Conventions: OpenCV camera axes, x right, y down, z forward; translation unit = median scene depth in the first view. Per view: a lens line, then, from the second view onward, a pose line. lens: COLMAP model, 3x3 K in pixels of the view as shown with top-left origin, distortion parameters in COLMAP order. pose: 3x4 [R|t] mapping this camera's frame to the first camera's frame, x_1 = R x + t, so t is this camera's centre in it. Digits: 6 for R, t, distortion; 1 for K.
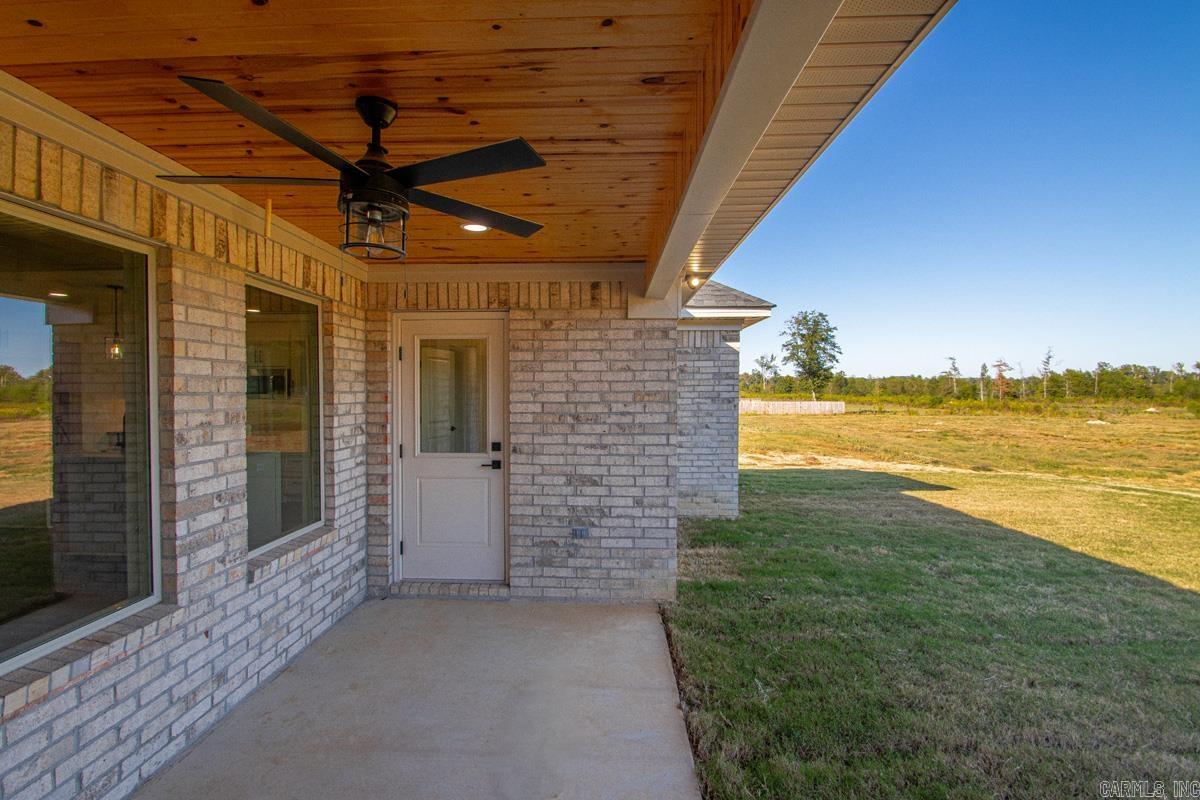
lens RADIAL K [[576.1, 0, 610.6], [0, 576.1, 393.8], [0, 0, 1]] dist [-0.011913, -0.000581]
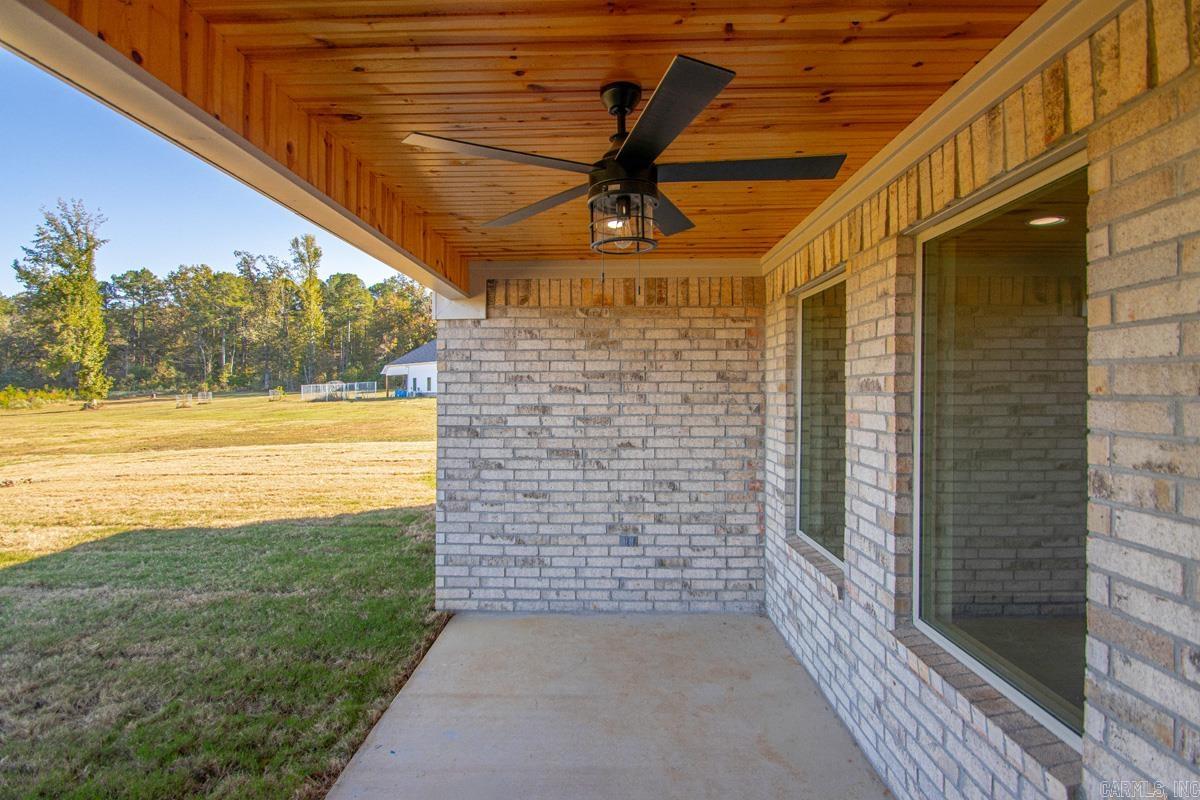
lens RADIAL K [[576.1, 0, 593.3], [0, 576.1, 391.0], [0, 0, 1]] dist [-0.011913, -0.000581]
pose [[-0.999971, 0.000148, 0.007633, -0.288692], [0.000165, 0.999998, 0.002227, -0.007371], [-0.007633, 0.002228, -0.999968, 1.502145]]
